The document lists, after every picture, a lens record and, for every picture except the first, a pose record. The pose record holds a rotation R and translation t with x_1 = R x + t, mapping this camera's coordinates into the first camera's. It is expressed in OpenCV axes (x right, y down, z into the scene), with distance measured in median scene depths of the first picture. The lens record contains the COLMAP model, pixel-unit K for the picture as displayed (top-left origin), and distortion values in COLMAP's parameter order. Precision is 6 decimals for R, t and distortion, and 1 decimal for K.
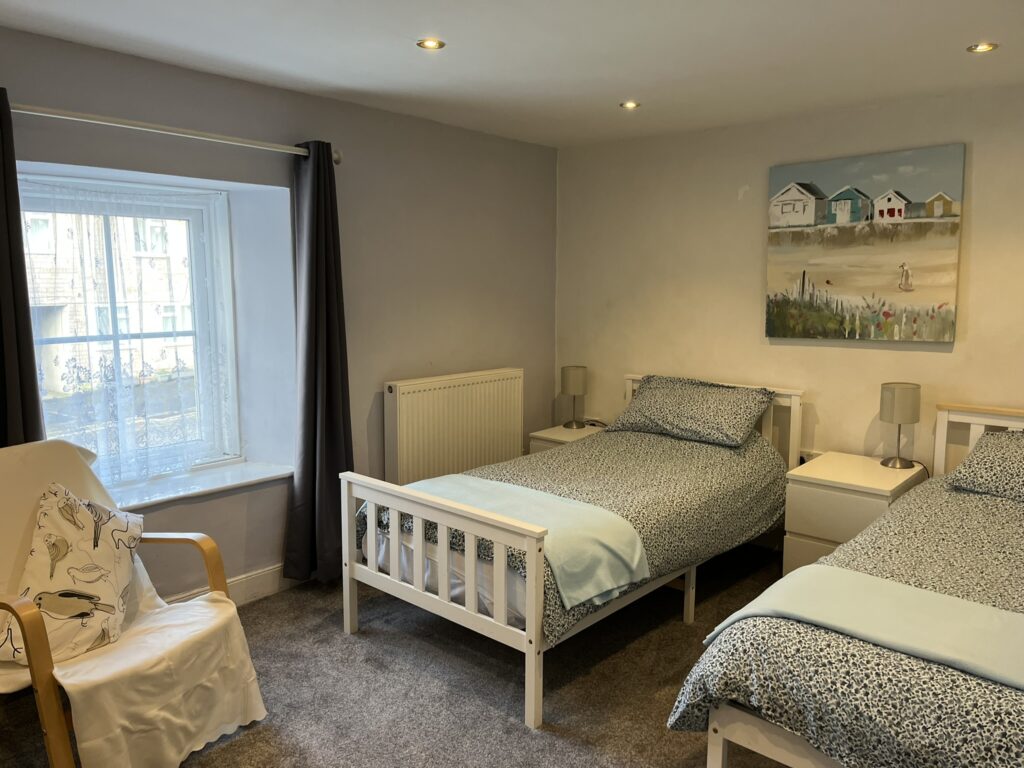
lens RADIAL K [[777.4, 0, 509.2], [0, 777.4, 384.1], [0, 0, 1]] dist [0.058338, -0.061645]
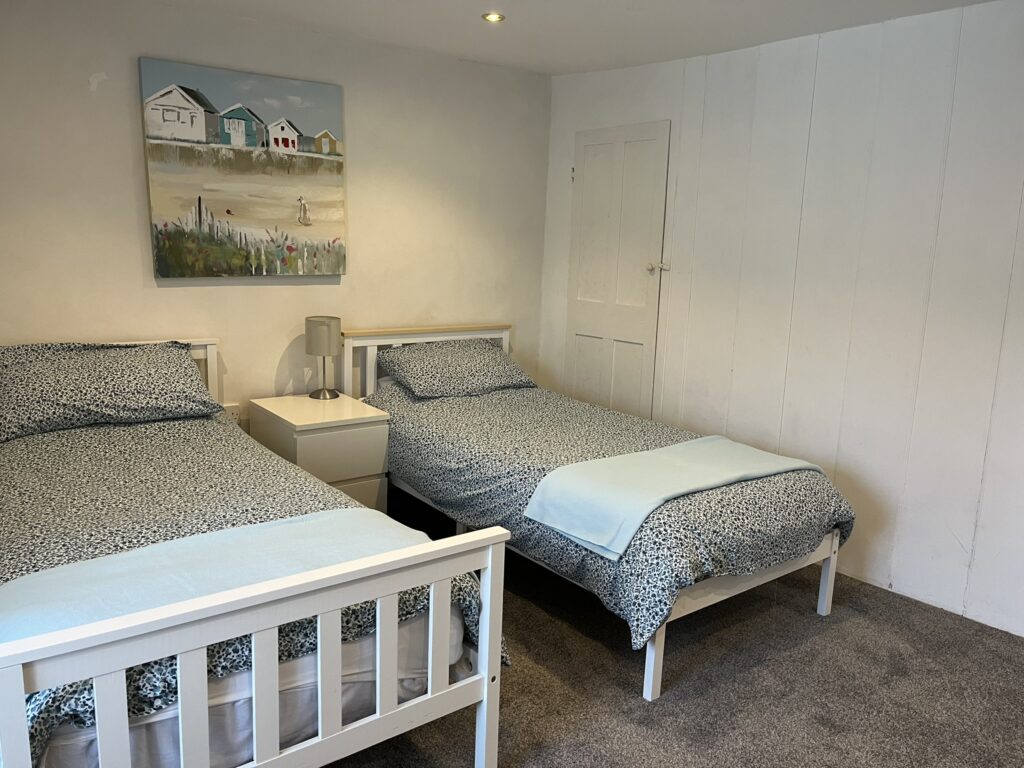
lens RADIAL K [[777.4, 0, 509.2], [0, 777.4, 384.1], [0, 0, 1]] dist [0.058338, -0.061645]
pose [[0.161601, -0.168703, 0.972329, -0.449898], [0.098692, 0.983103, 0.154169, -0.045706], [-0.981909, 0.071047, 0.175520, 0.567014]]
